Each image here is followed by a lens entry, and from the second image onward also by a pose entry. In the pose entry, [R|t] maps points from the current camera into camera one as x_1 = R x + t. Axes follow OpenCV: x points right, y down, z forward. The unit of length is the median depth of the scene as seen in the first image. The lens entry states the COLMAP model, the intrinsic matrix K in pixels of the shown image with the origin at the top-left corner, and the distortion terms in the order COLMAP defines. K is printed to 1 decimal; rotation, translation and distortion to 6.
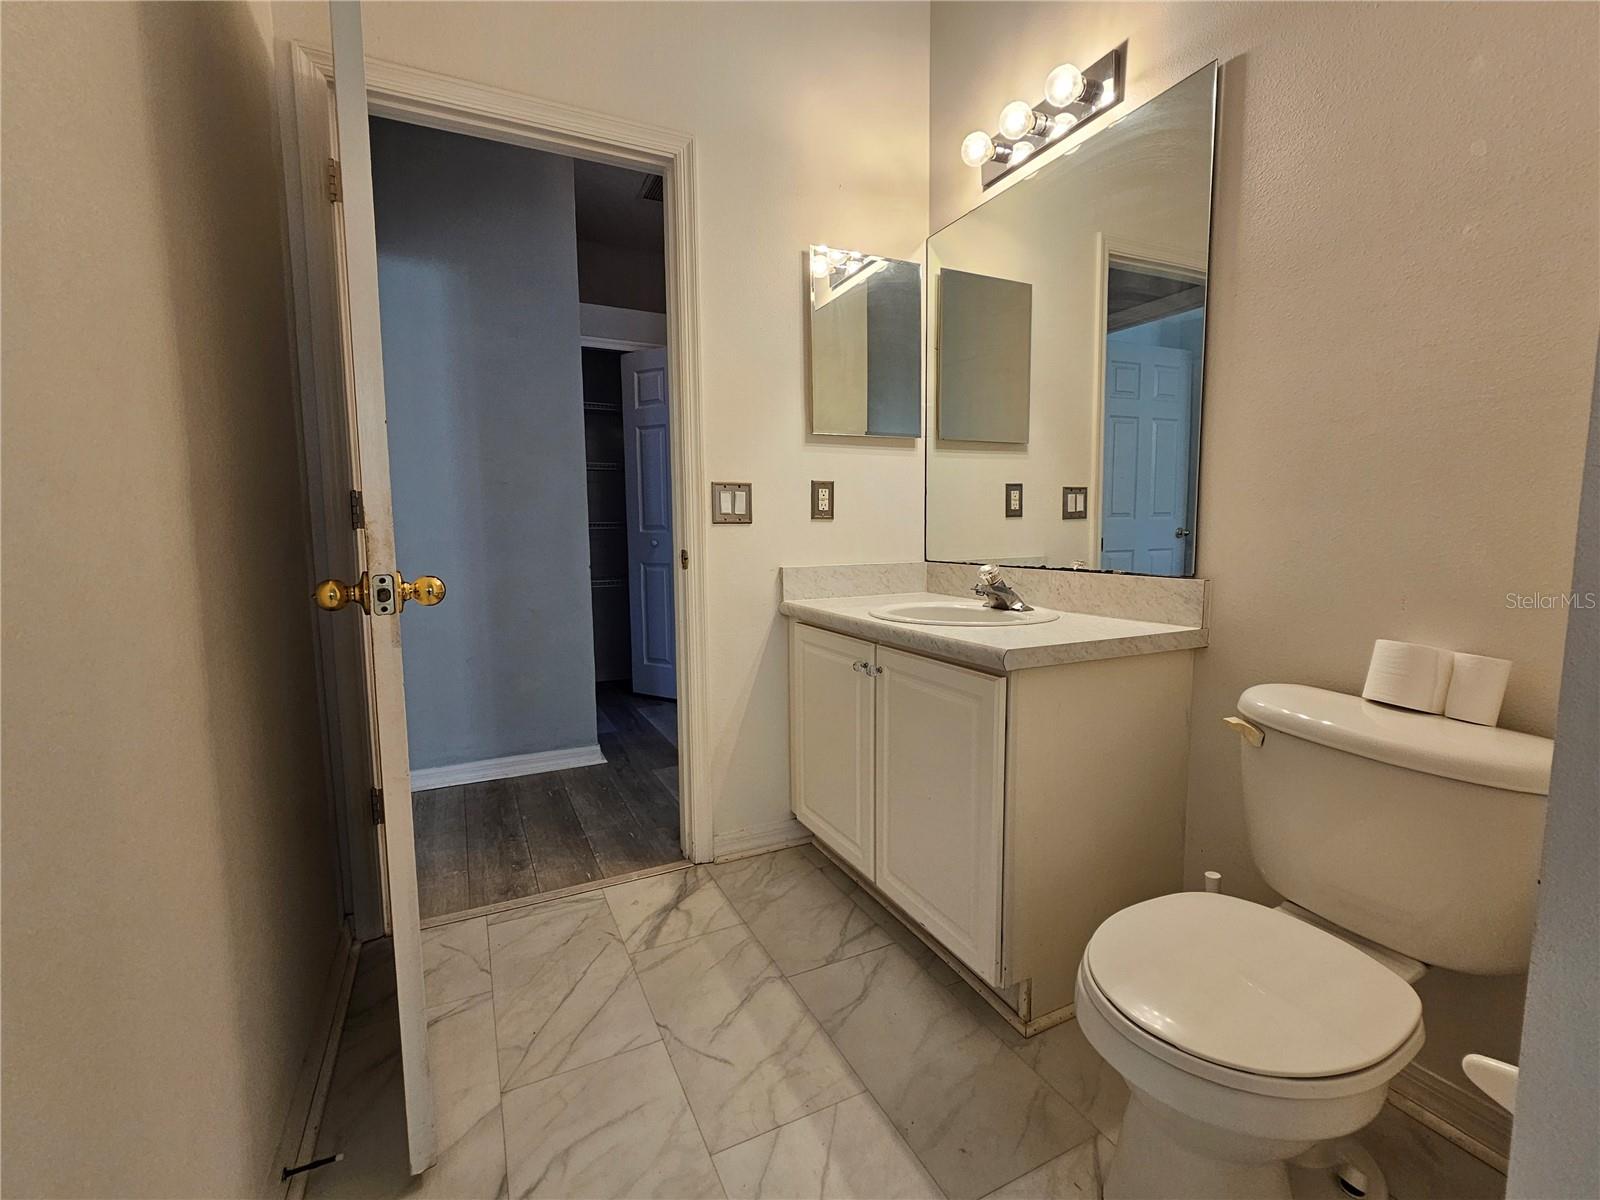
lens RADIAL K [[695.7, 0, 789.7], [0, 695.7, 598.4], [0, 0, 1]] dist [-0.002378, 0.000380]
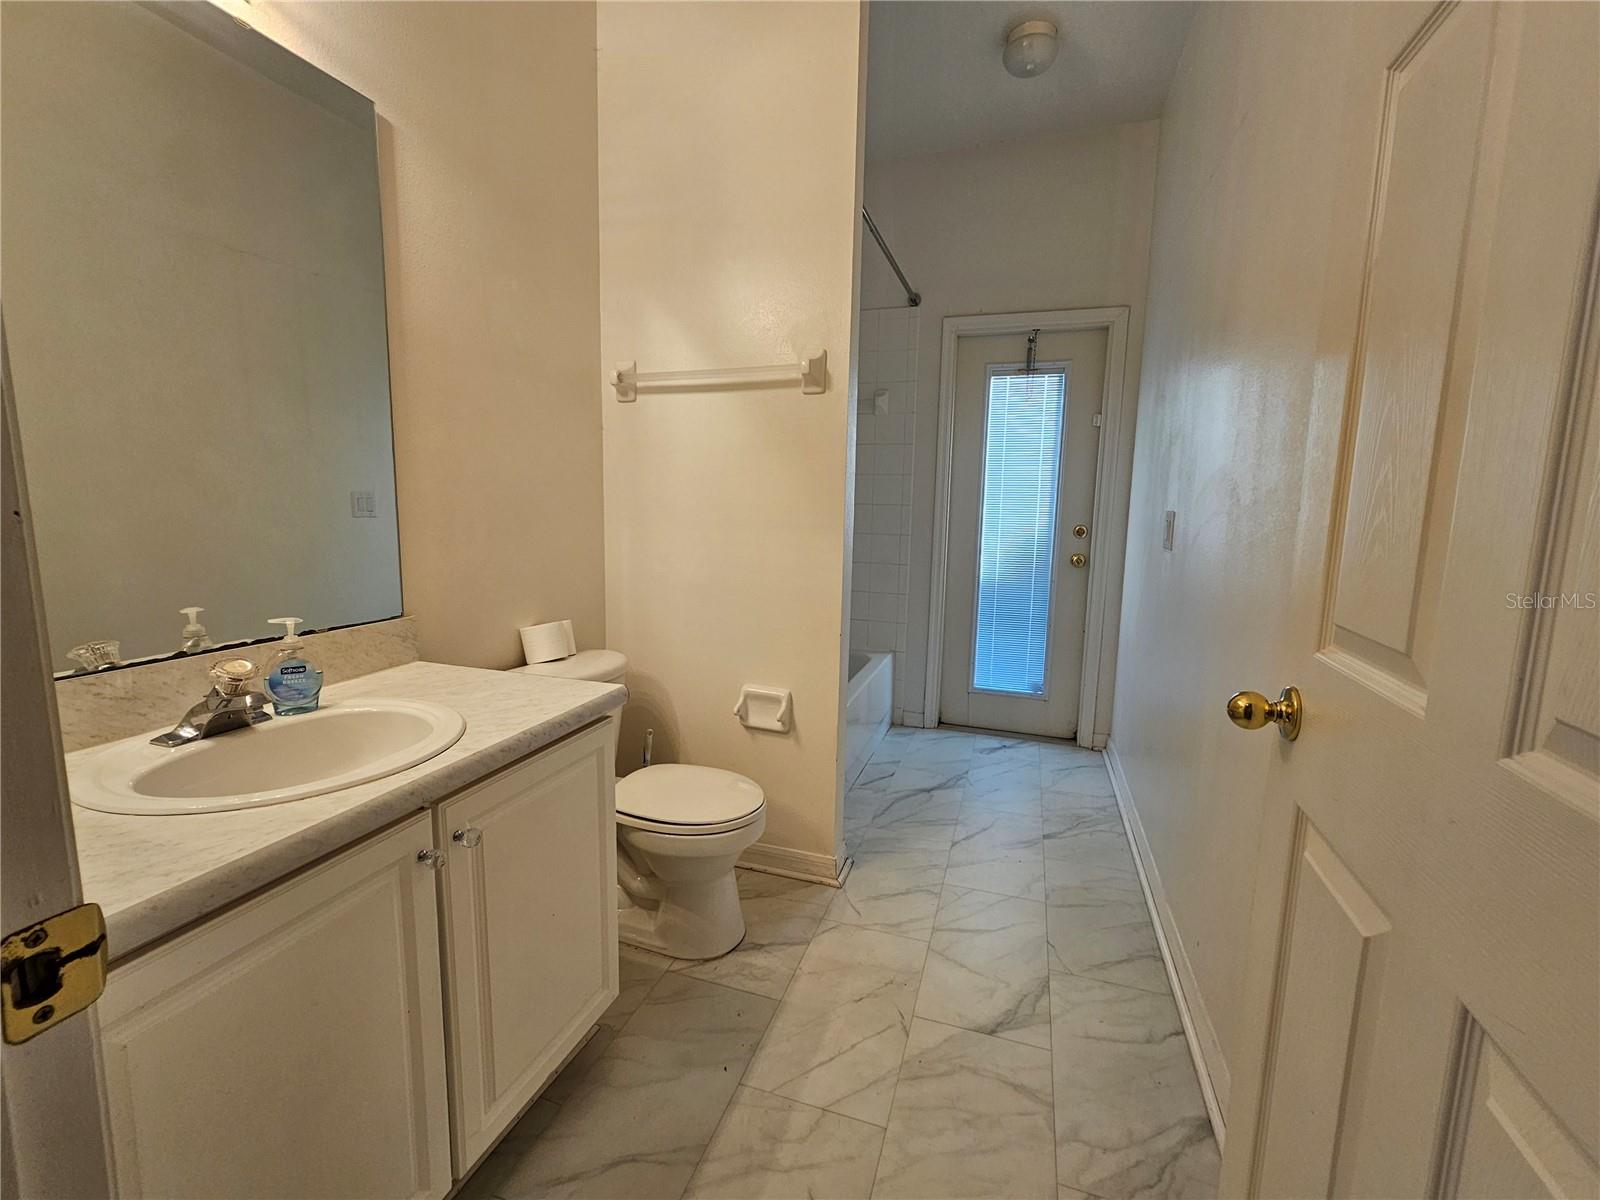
lens RADIAL K [[654.9, 0, 807.8], [0, 654.9, 597.1], [0, 0, 1]] dist [-0.004403, 0.002448]
pose [[-0.713800, -0.101669, 0.692931, -0.594712], [0.062001, 0.976349, 0.207121, -0.256190], [-0.697600, 0.190805, -0.690614, 1.452670]]
